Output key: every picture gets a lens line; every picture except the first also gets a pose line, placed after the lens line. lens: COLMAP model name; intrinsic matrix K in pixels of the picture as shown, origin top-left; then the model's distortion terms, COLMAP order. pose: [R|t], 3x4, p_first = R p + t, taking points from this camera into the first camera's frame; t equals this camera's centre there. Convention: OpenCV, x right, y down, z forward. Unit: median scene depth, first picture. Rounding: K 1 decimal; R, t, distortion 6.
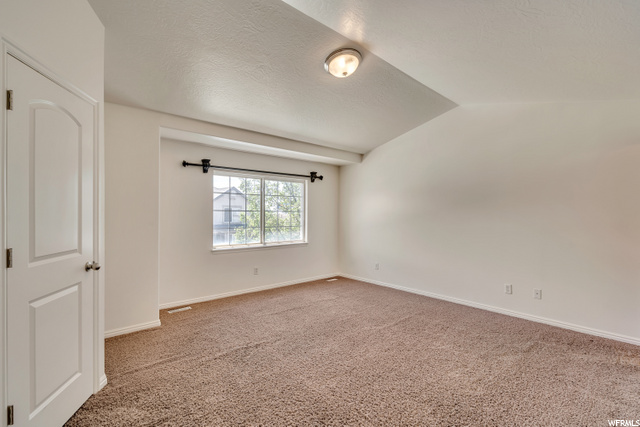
lens RADIAL K [[293.4, 0, 319.7], [0, 293.4, 214.1], [0, 0, 1]] dist [0.002657, 0.000512]
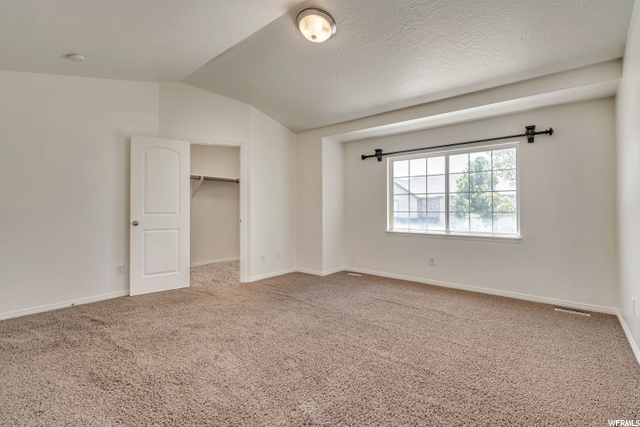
lens RADIAL K [[293.4, 0, 320.1], [0, 293.4, 211.7], [0, 0, 1]] dist [0.002657, 0.000512]
pose [[0.169451, 0.013916, -0.985440, 0.597719], [0.010423, 0.999819, 0.015911, 0.027526], [0.985484, -0.012967, 0.169275, 0.515633]]
